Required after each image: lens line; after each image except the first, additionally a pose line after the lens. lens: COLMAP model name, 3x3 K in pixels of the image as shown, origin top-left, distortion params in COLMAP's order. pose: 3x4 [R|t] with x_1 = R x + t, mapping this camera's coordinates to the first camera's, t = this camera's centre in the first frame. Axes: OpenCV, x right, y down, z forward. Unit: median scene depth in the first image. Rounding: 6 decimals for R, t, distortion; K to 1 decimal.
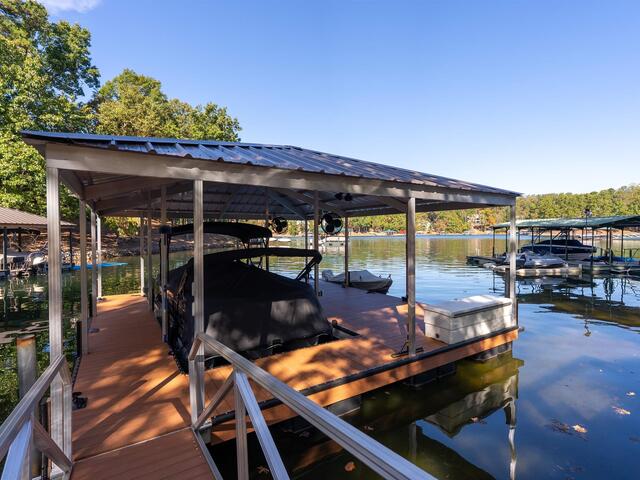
lens RADIAL K [[336.8, 0, 319.3], [0, 336.8, 242.7], [0, 0, 1]] dist [-0.002978, -0.000991]
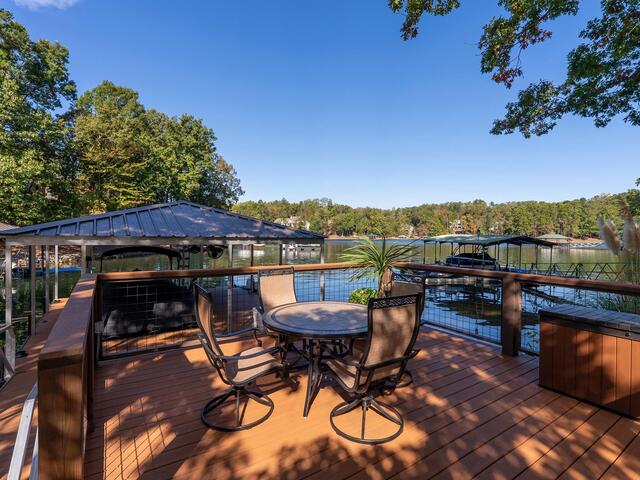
lens RADIAL K [[338.1, 0, 320.0], [0, 338.1, 240.0], [0, 0, 1]] dist [-0.001960, 0.000858]
pose [[0.999145, 0.016548, 0.037879, 0.082768], [-0.016029, 0.999774, -0.013962, -0.017107], [-0.038101, 0.013343, 0.999185, -0.092361]]
